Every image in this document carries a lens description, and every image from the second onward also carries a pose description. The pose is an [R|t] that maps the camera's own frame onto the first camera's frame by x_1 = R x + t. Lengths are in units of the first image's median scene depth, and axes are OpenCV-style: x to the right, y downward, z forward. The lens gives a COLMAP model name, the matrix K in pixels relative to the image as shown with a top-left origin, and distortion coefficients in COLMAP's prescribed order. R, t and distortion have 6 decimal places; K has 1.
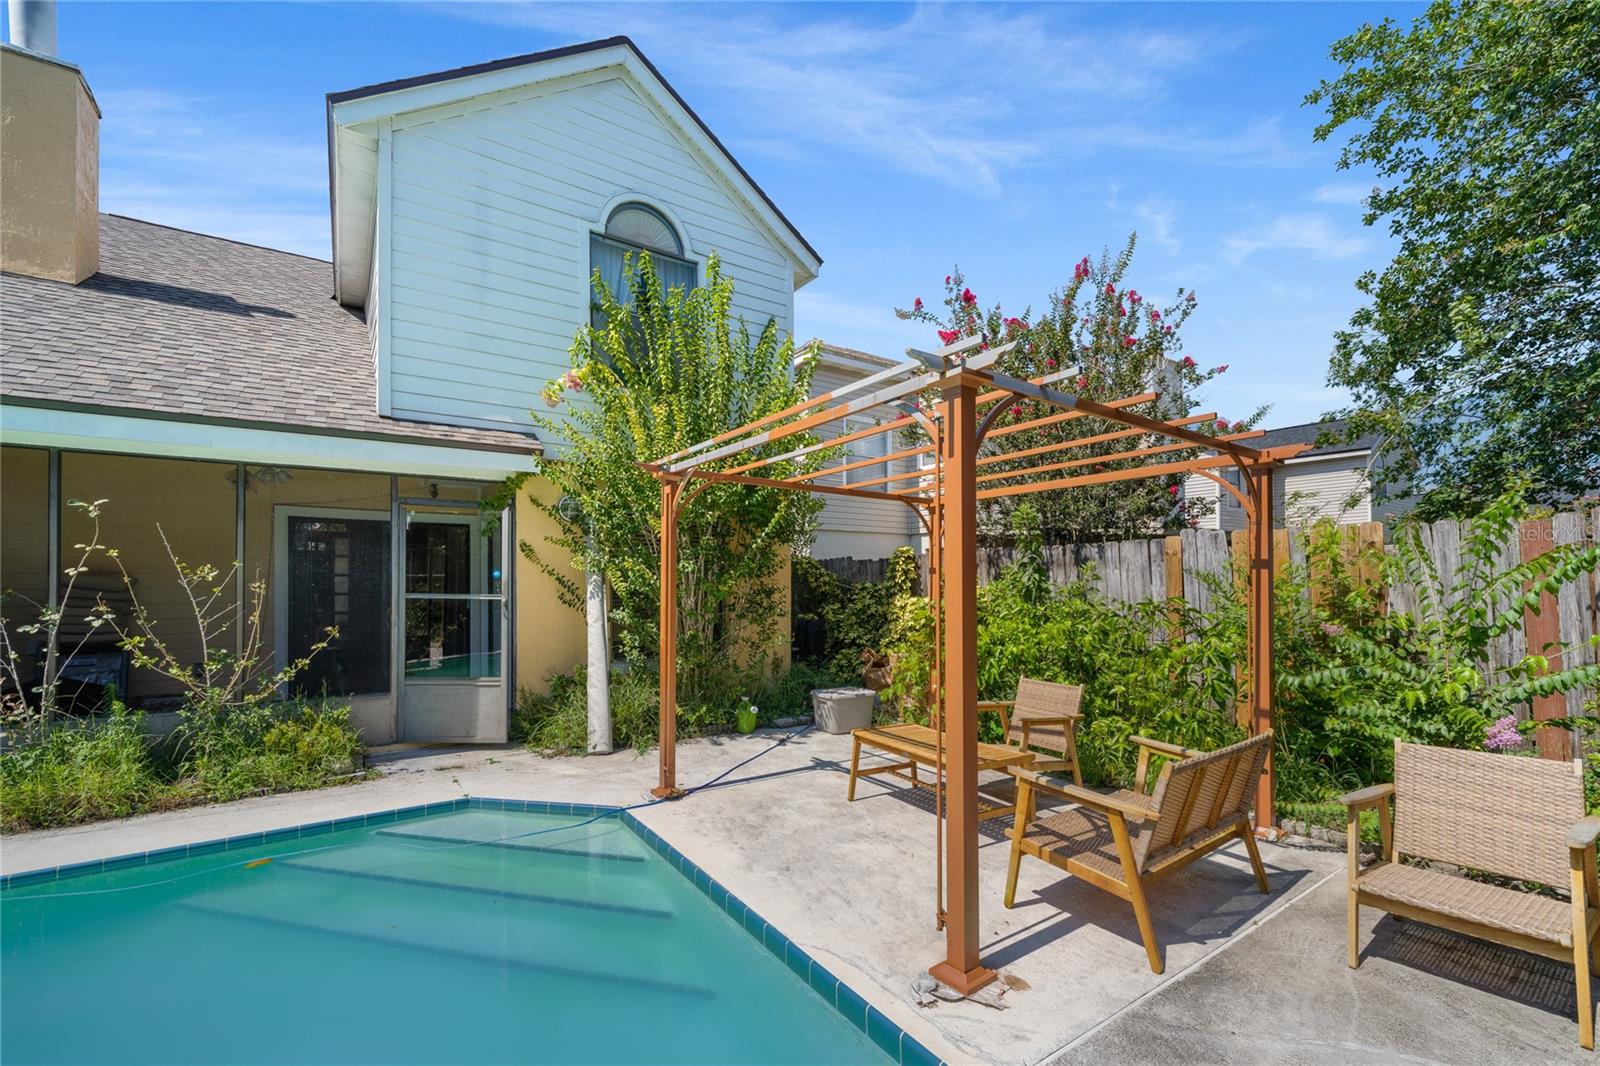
lens RADIAL K [[683.9, 0, 824.1], [0, 683.9, 581.4], [0, 0, 1]] dist [0.001204, -0.000595]
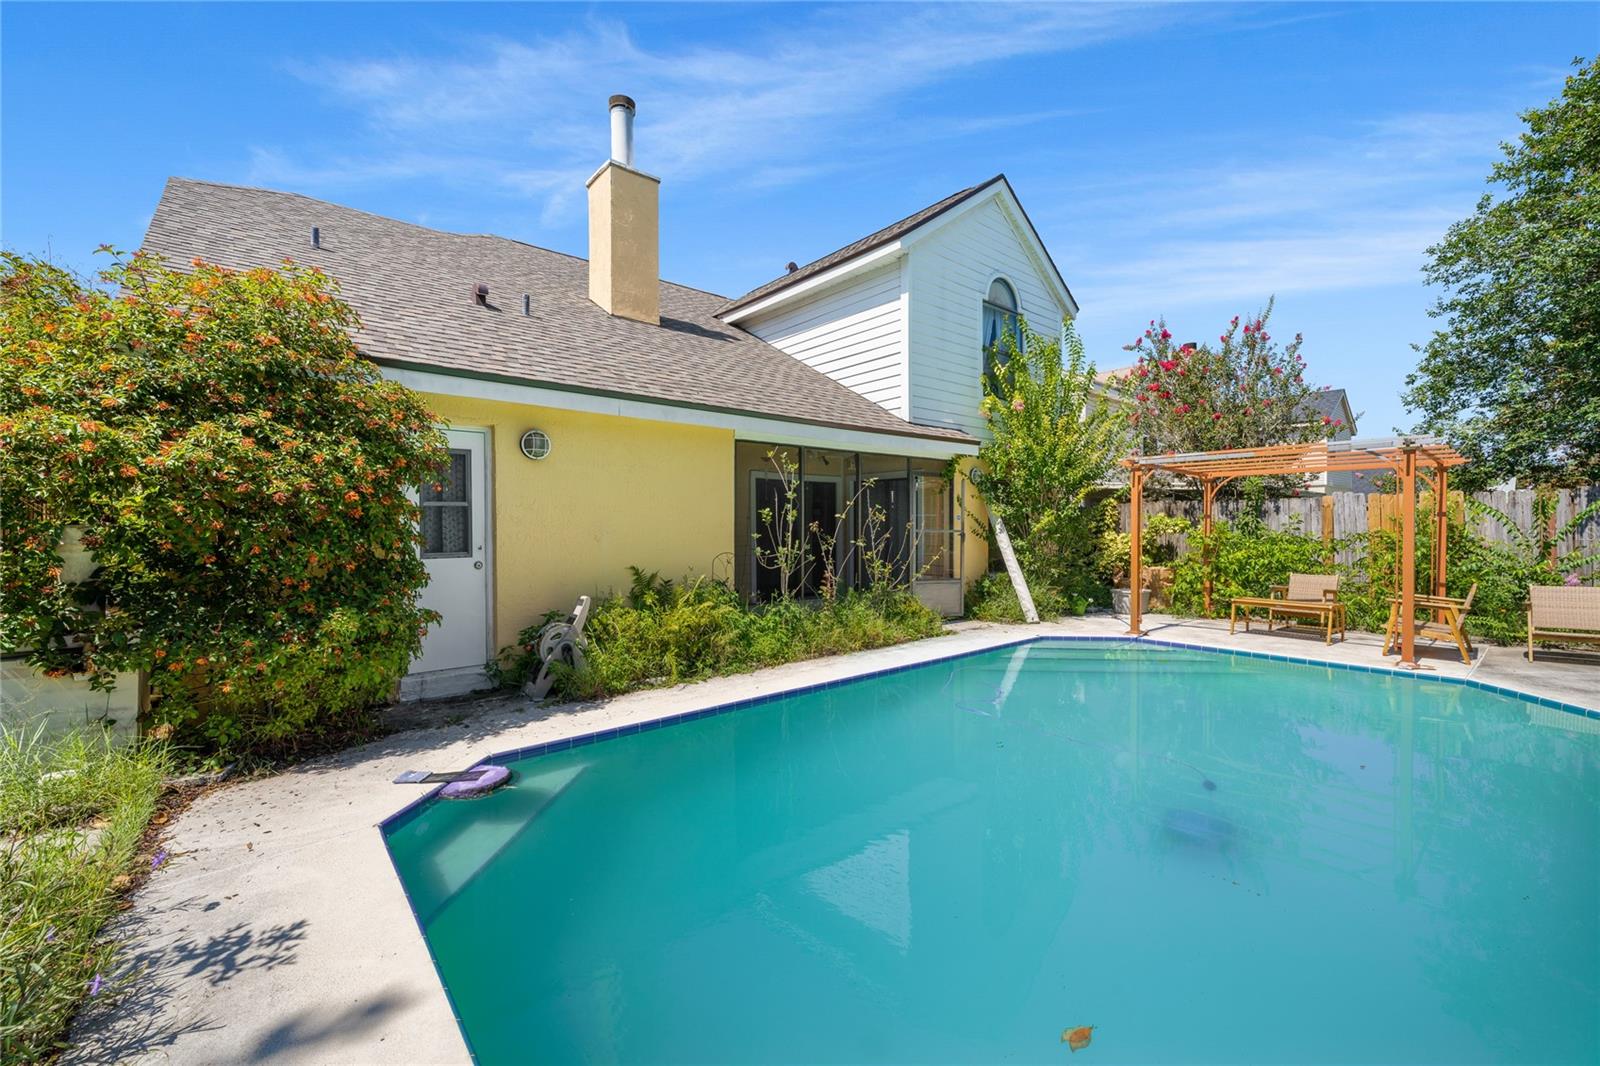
lens RADIAL K [[683.9, 0, 797.2], [0, 683.9, 539.0], [0, 0, 1]] dist [0.001204, -0.000595]
pose [[0.994398, -0.003564, 0.105636, -0.960676], [0.000522, 0.999585, 0.028811, -0.005841], [-0.105695, -0.028594, 0.993987, -0.552837]]
